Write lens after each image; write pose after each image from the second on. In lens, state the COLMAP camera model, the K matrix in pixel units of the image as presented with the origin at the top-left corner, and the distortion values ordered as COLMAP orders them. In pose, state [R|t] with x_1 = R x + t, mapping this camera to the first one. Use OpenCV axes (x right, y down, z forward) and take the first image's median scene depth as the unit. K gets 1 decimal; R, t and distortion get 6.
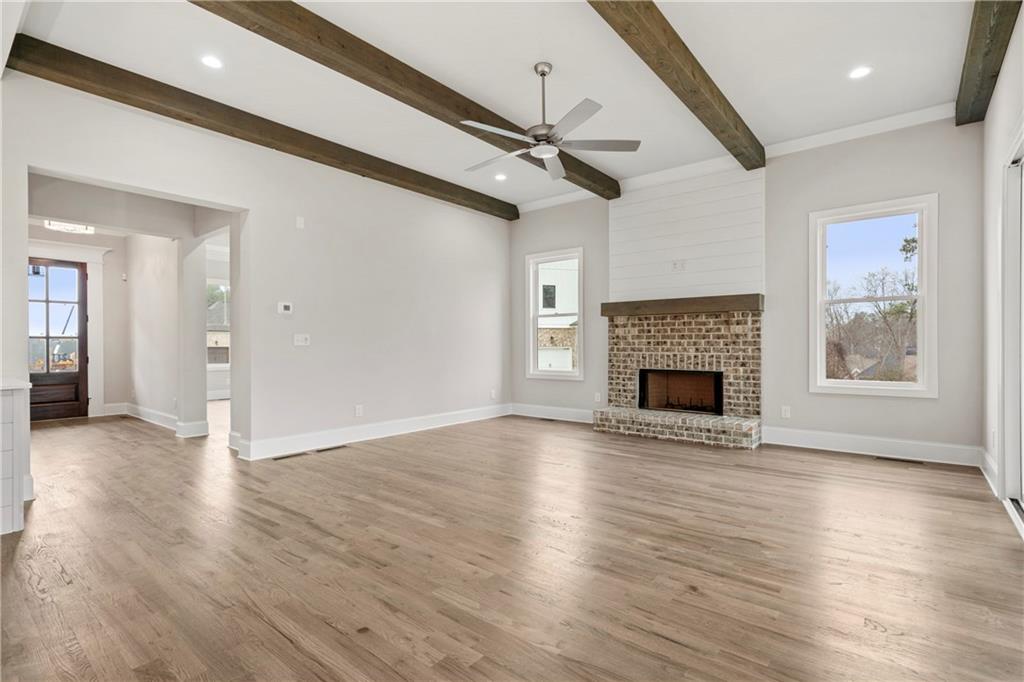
lens RADIAL K [[481.7, 0, 506.1], [0, 481.7, 343.6], [0, 0, 1]] dist [0.000609, 0.000478]
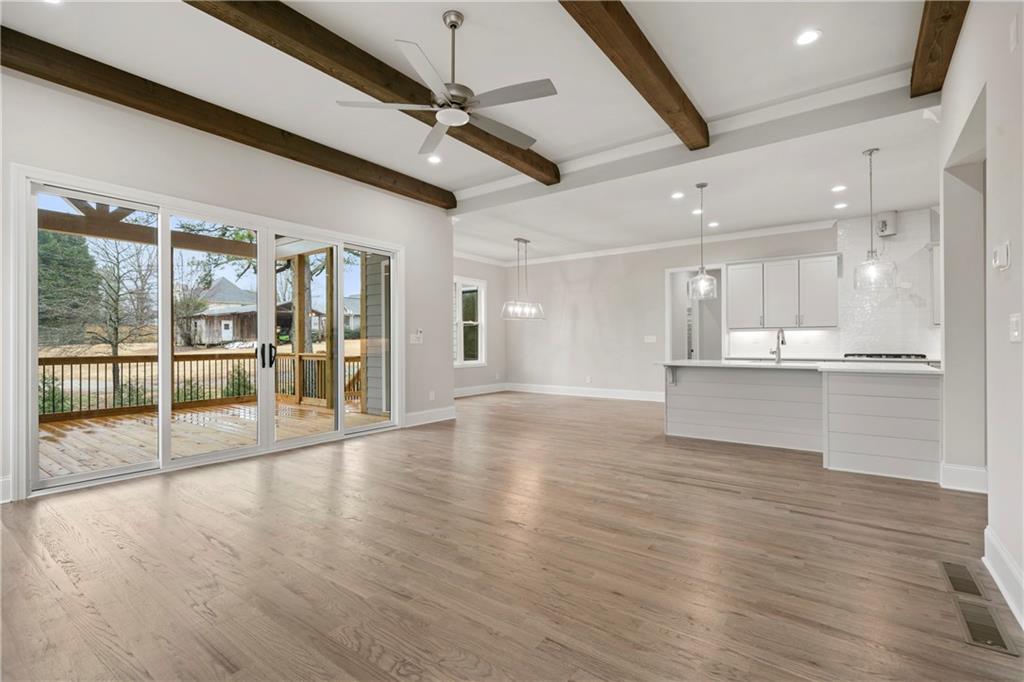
lens RADIAL K [[468.8, 0, 510.0], [0, 468.8, 343.0], [0, 0, 1]] dist [0.003023, 0.000502]
pose [[-0.998372, 0.007740, -0.056518, 0.014731], [0.007916, 0.999964, -0.002905, 0.001353], [0.056493, -0.003347, -0.998397, 1.109261]]
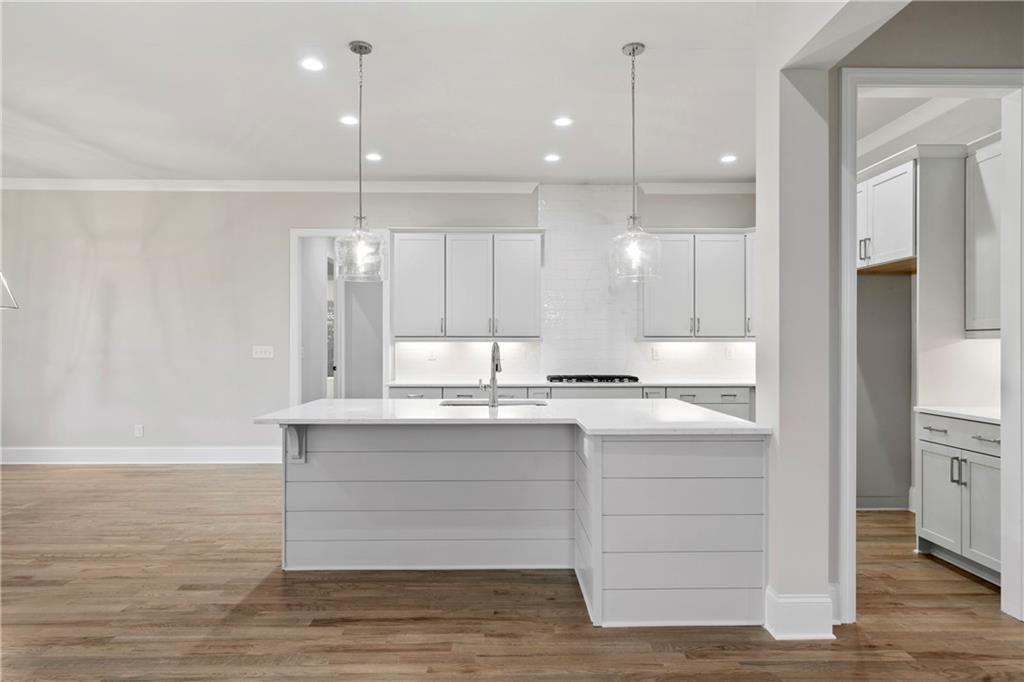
lens RADIAL K [[607.0, 0, 508.0], [0, 607.0, 345.9], [0, 0, 1]] dist [0.000740, 0.000804]
pose [[-0.757439, 0.003469, -0.652896, -0.134997], [0.004112, 0.999991, 0.000543, -0.020622], [0.652893, -0.002273, -0.757447, 0.759353]]
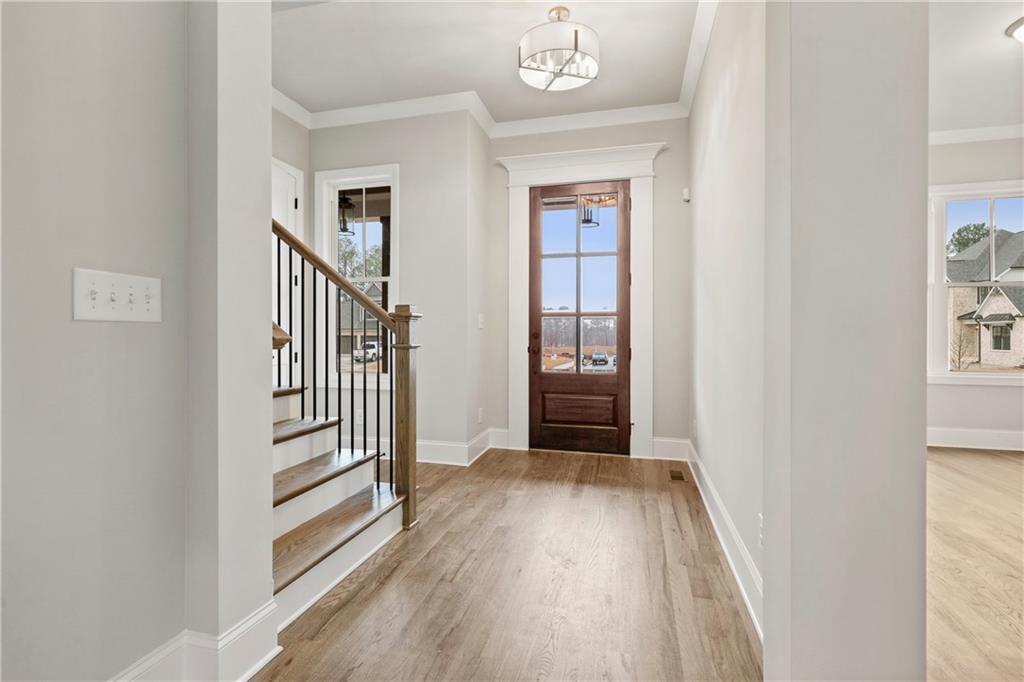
lens RADIAL K [[464.1, 0, 512.3], [0, 464.1, 336.9], [0, 0, 1]] dist [0.000101, 0.000285]
pose [[0.424139, 0.012571, -0.905510, -0.545893], [-0.001399, 0.999912, 0.013226, 0.008779], [0.905596, -0.004343, 0.424120, 0.806109]]
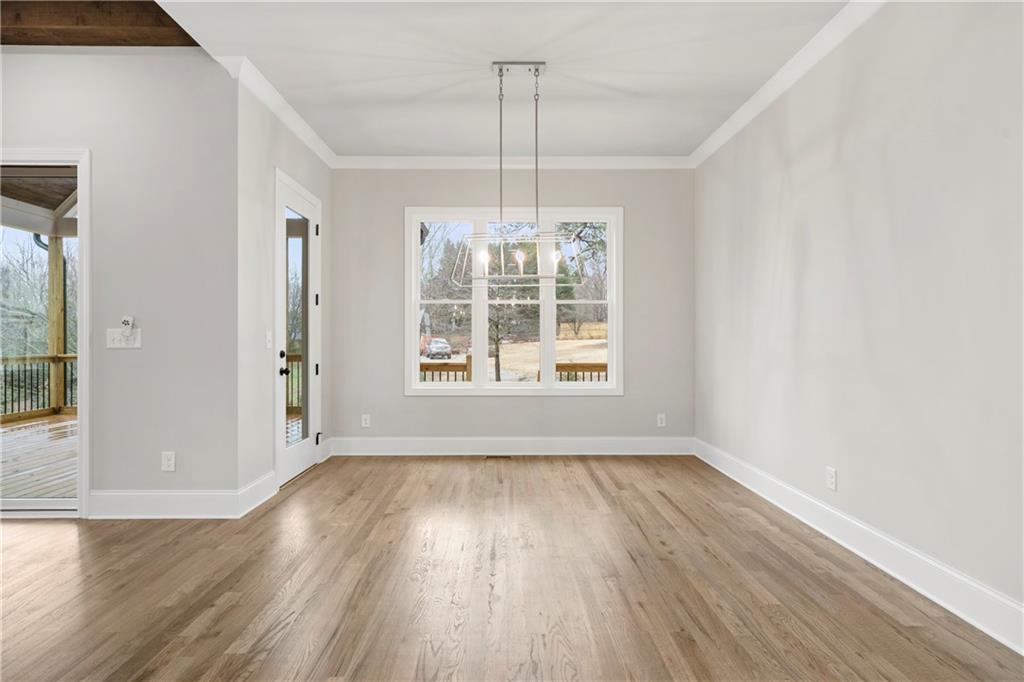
lens RADIAL K [[506.6, 0, 505.2], [0, 506.6, 342.9], [0, 0, 1]] dist [0.003458, -0.000008]
pose [[-0.642884, -0.000462, 0.765964, -0.505901], [-0.001044, 0.999999, -0.000273, -0.007331], [-0.765963, -0.000975, -0.642884, 0.112454]]
